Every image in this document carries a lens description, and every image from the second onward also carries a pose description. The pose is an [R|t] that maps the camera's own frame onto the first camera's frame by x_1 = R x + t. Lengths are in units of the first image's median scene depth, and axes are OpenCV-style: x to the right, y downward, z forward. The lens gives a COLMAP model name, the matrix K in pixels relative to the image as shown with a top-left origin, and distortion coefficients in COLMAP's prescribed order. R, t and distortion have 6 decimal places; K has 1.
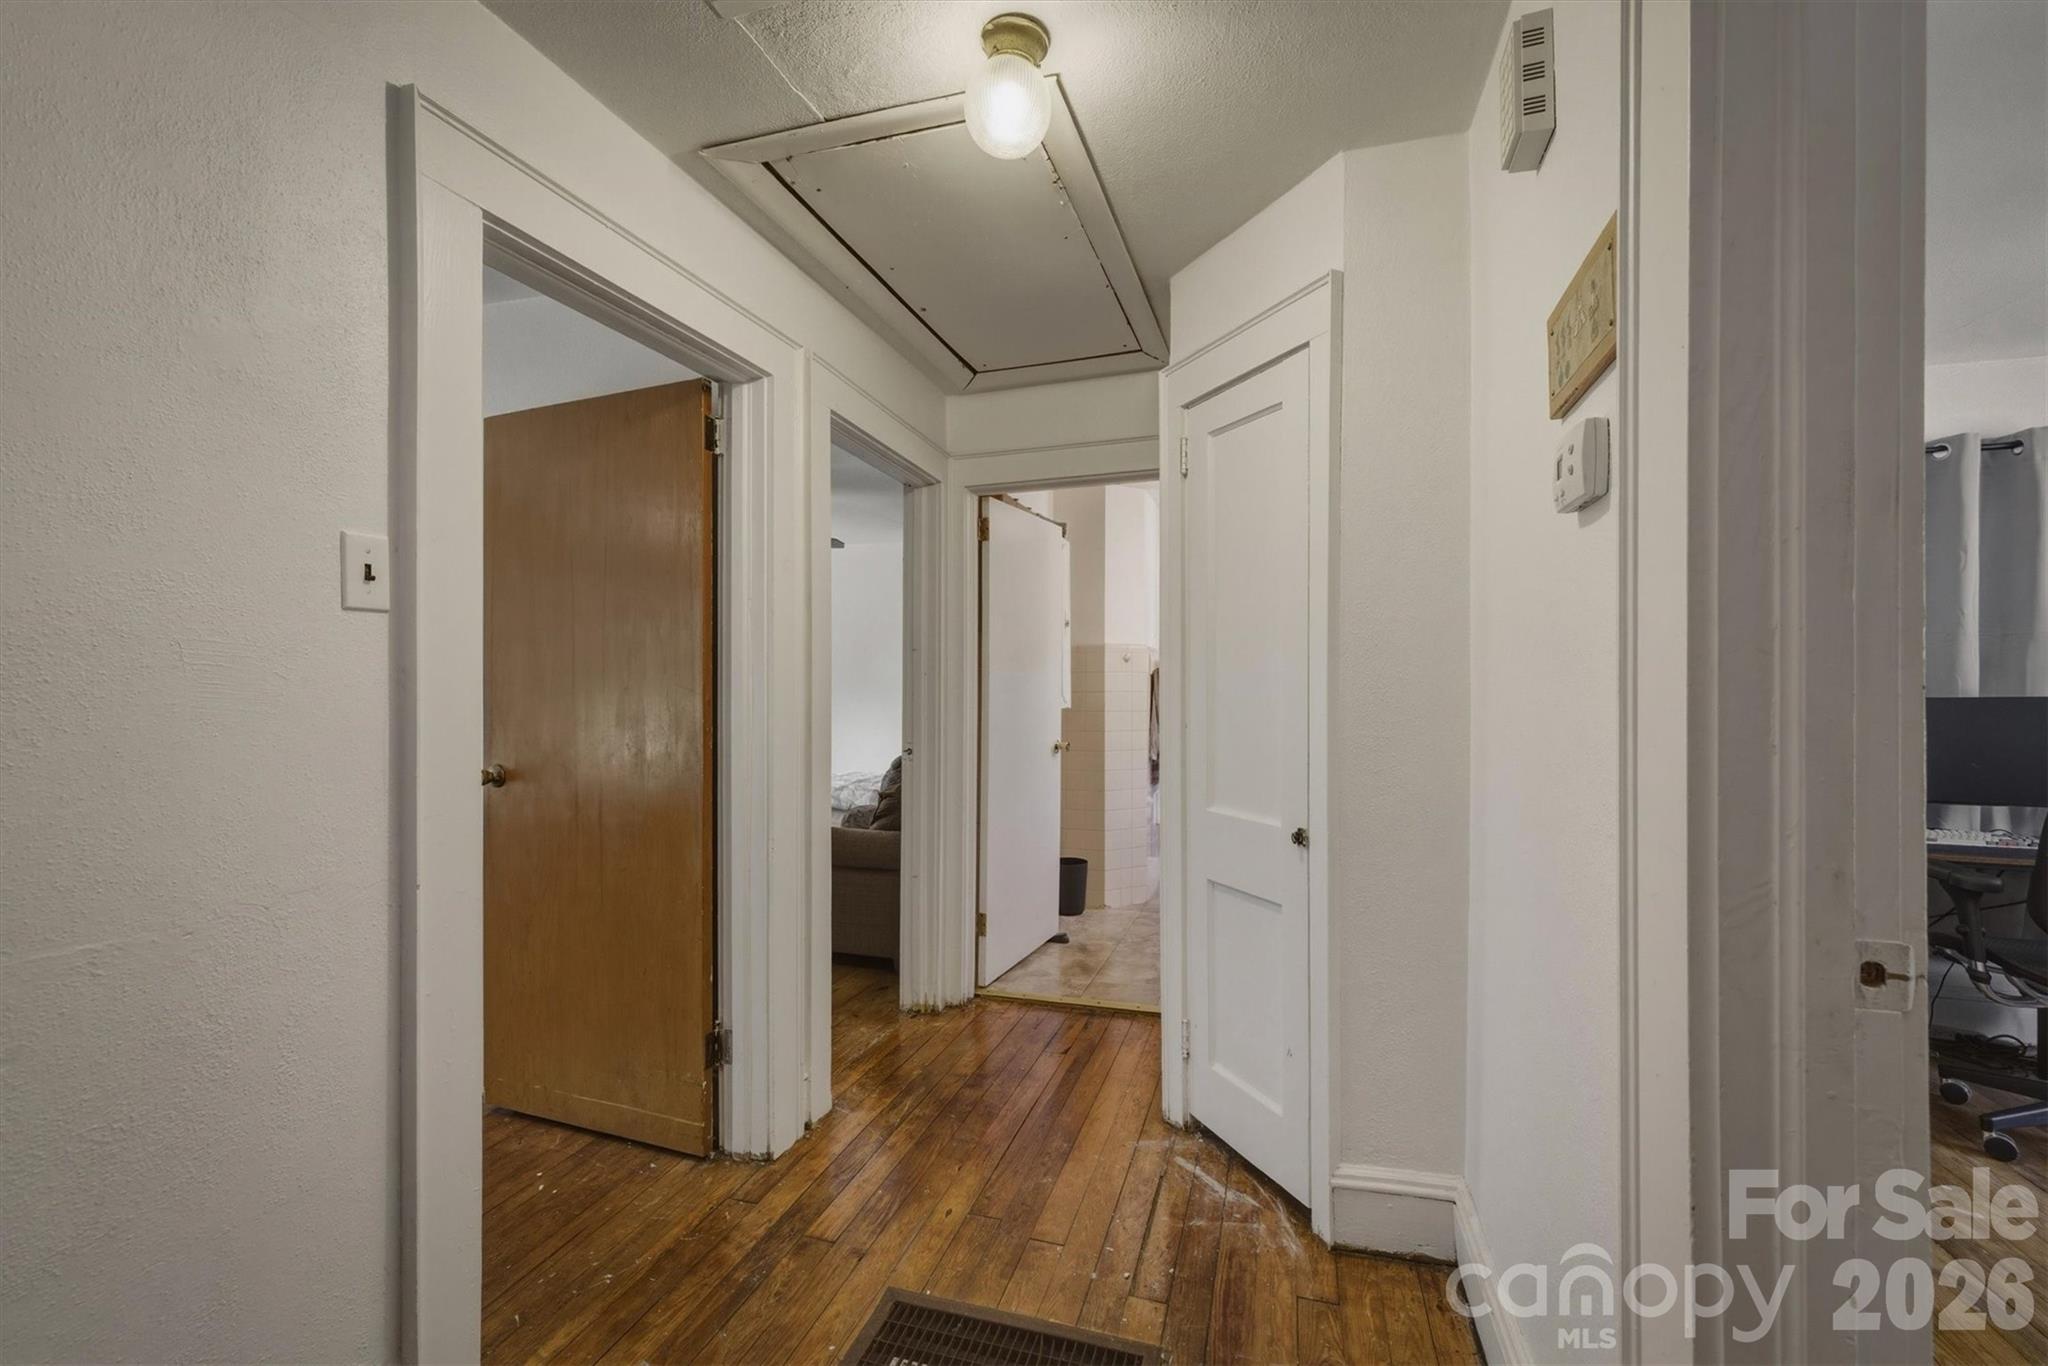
lens RADIAL K [[852.3, 0, 1024.0], [0, 852.3, 683.0], [0, 0, 1]] dist [0.001650, 0.000238]
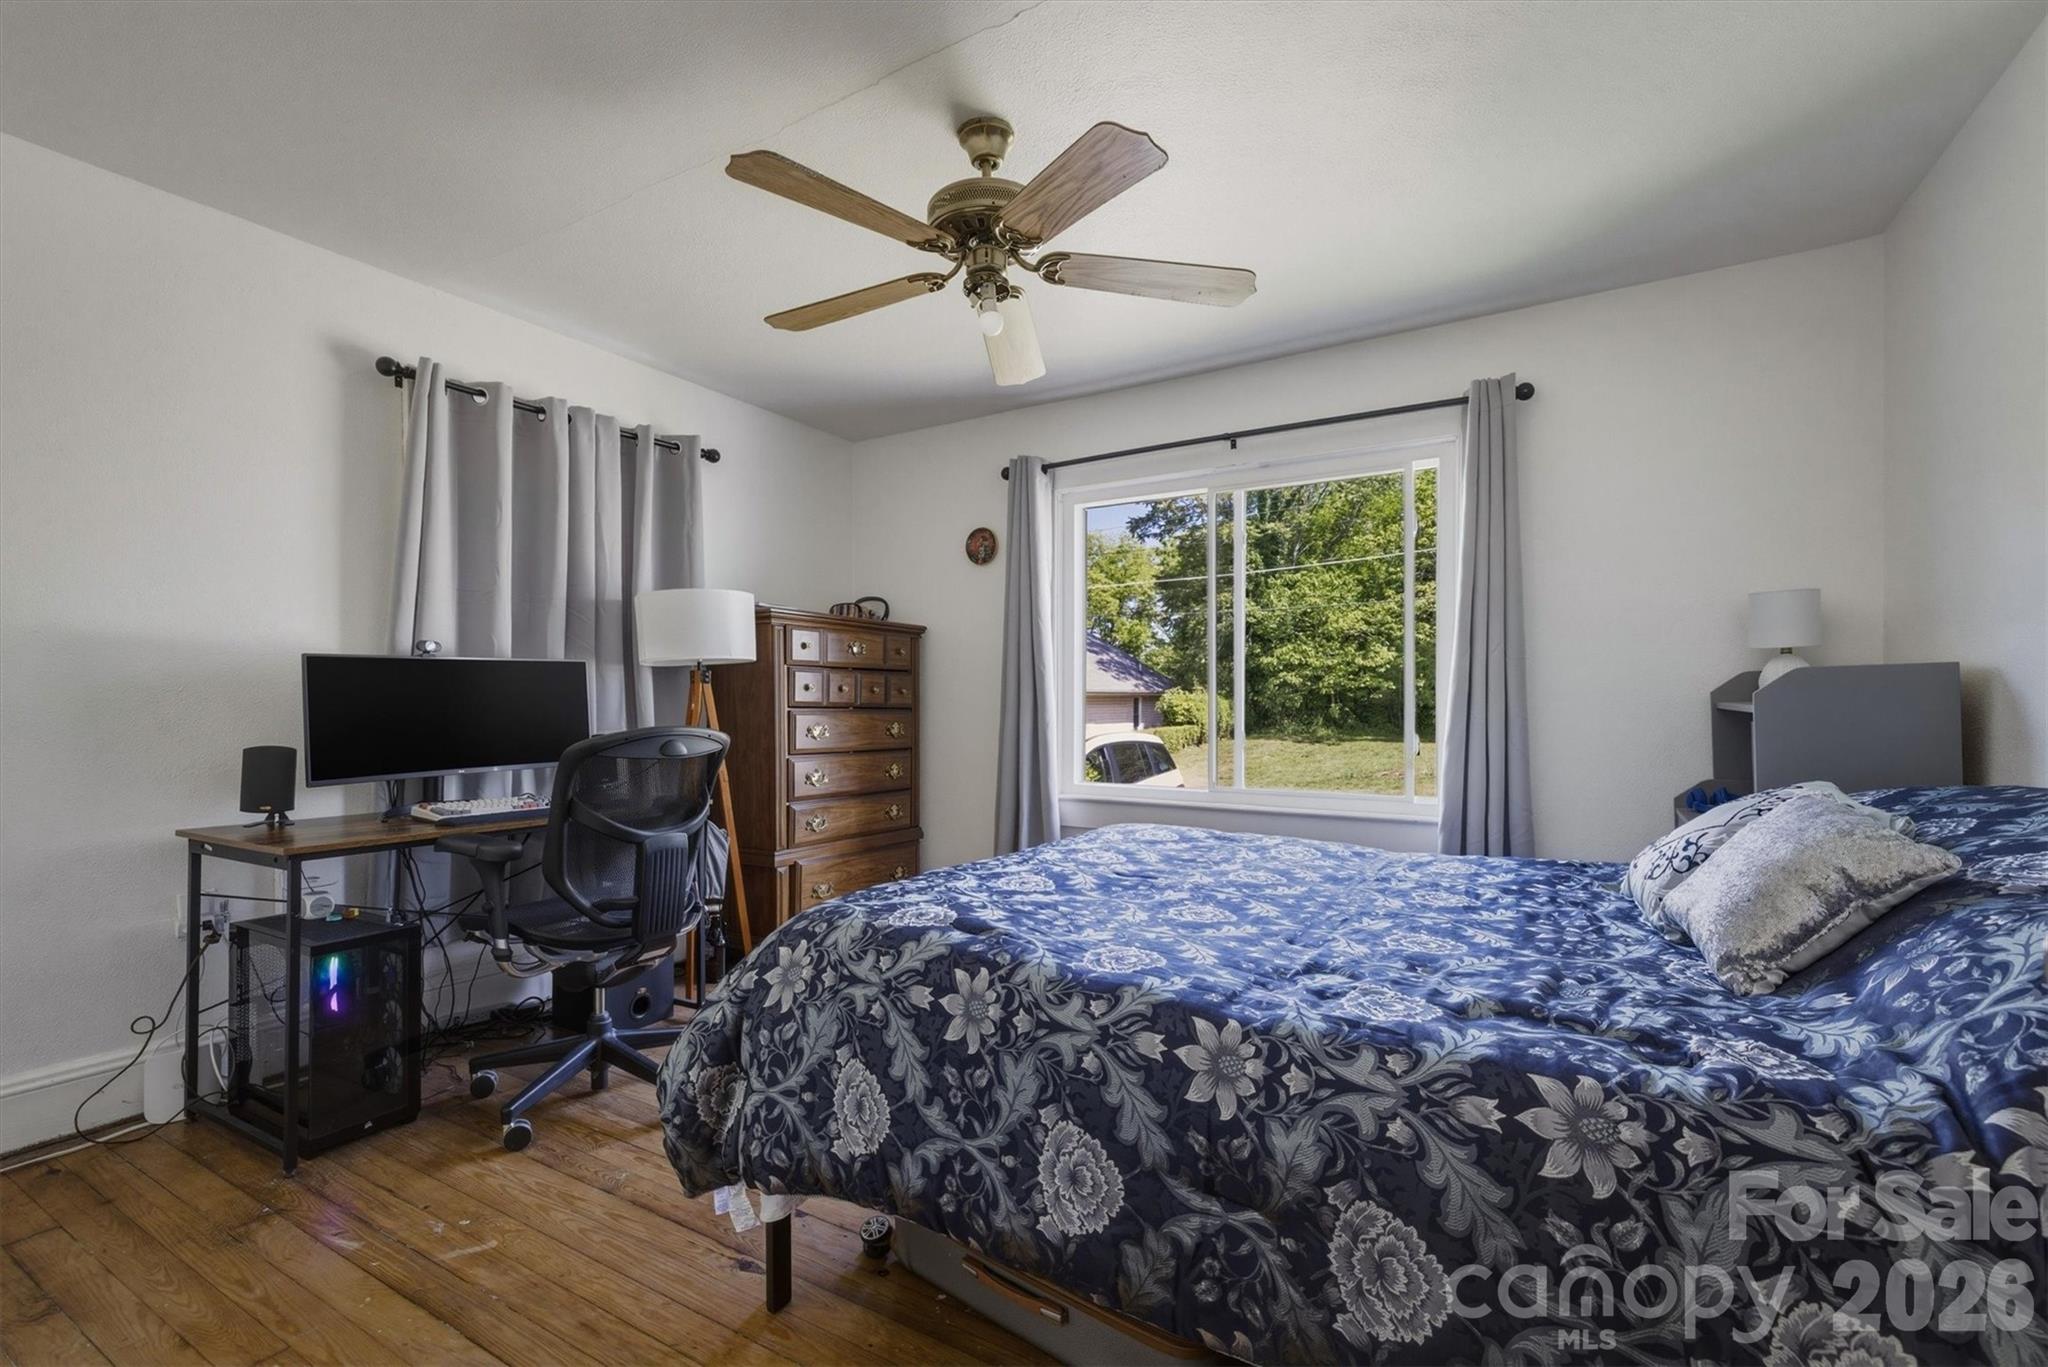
lens RADIAL K [[852.3, 0, 1024.0], [0, 852.3, 683.5], [0, 0, 1]] dist [0.001650, 0.000238]
pose [[0.205303, 0.008521, 0.978661, 0.295379], [-0.000500, 0.999963, -0.008602, 0.054326], [-0.978698, 0.001277, 0.205300, 0.234585]]
